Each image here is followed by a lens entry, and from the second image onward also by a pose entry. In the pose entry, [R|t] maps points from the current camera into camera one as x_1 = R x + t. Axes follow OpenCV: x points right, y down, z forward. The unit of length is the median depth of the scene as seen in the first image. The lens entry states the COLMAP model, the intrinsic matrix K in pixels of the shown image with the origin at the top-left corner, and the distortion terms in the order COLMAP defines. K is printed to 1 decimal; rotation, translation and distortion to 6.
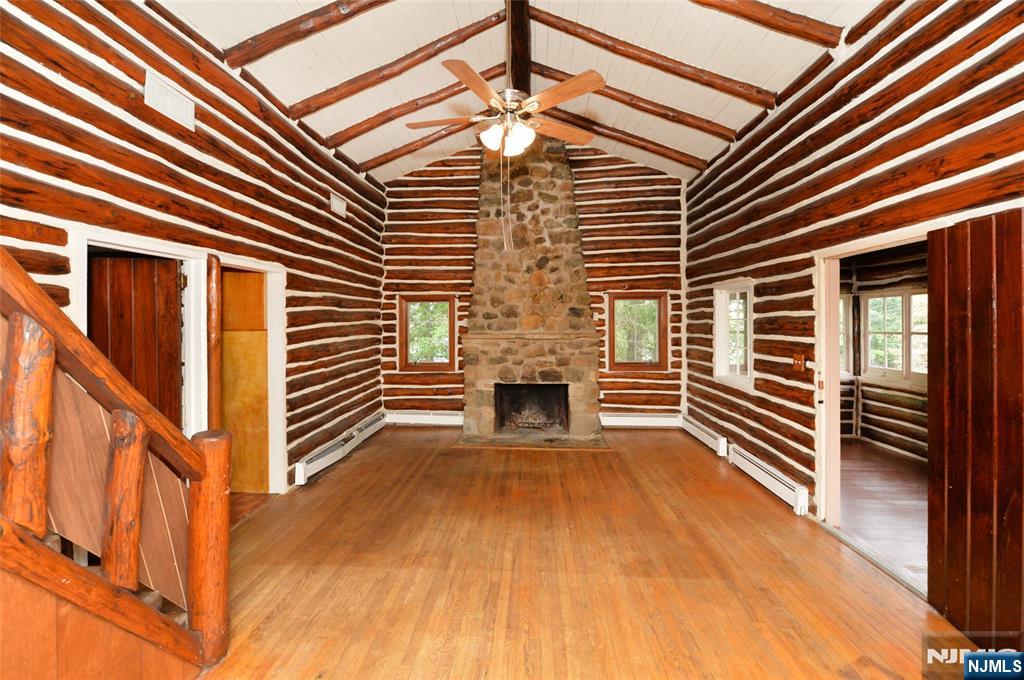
lens RADIAL K [[428.3, 0, 532.2], [0, 428.3, 364.4], [0, 0, 1]] dist [-0.001734, -0.000220]
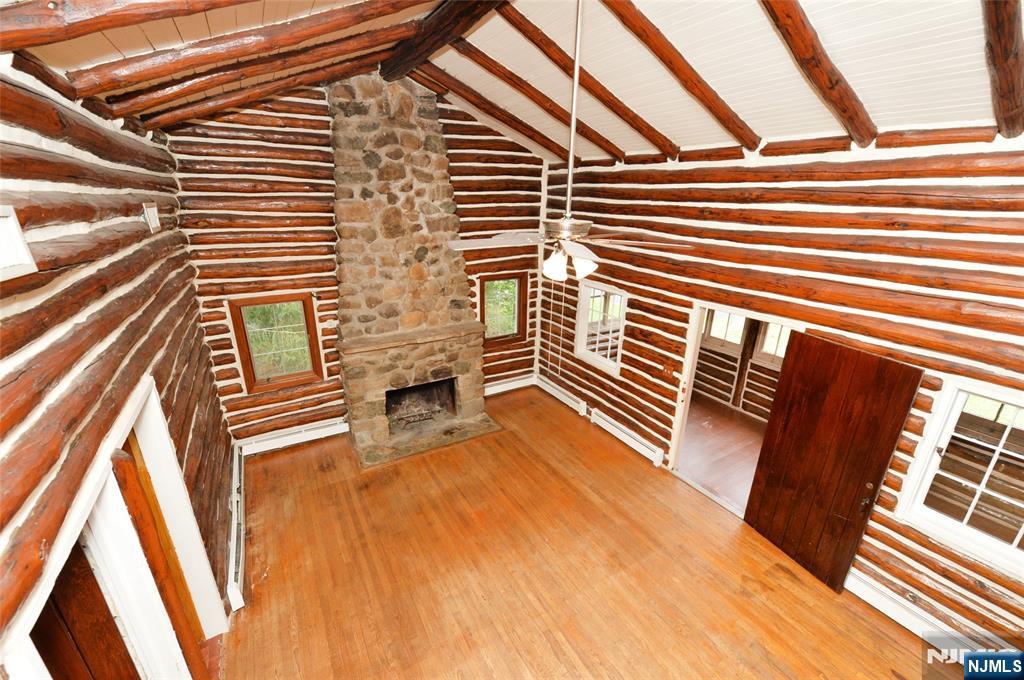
lens RADIAL K [[407.7, 0, 511.1], [0, 407.7, 366.2], [0, 0, 1]] dist [-0.000546, -0.000042]
pose [[0.829507, -0.195011, 0.523343, -0.312726], [0.010291, 0.942237, 0.334790, -0.300479], [-0.558401, -0.272325, 0.783599, 0.163323]]
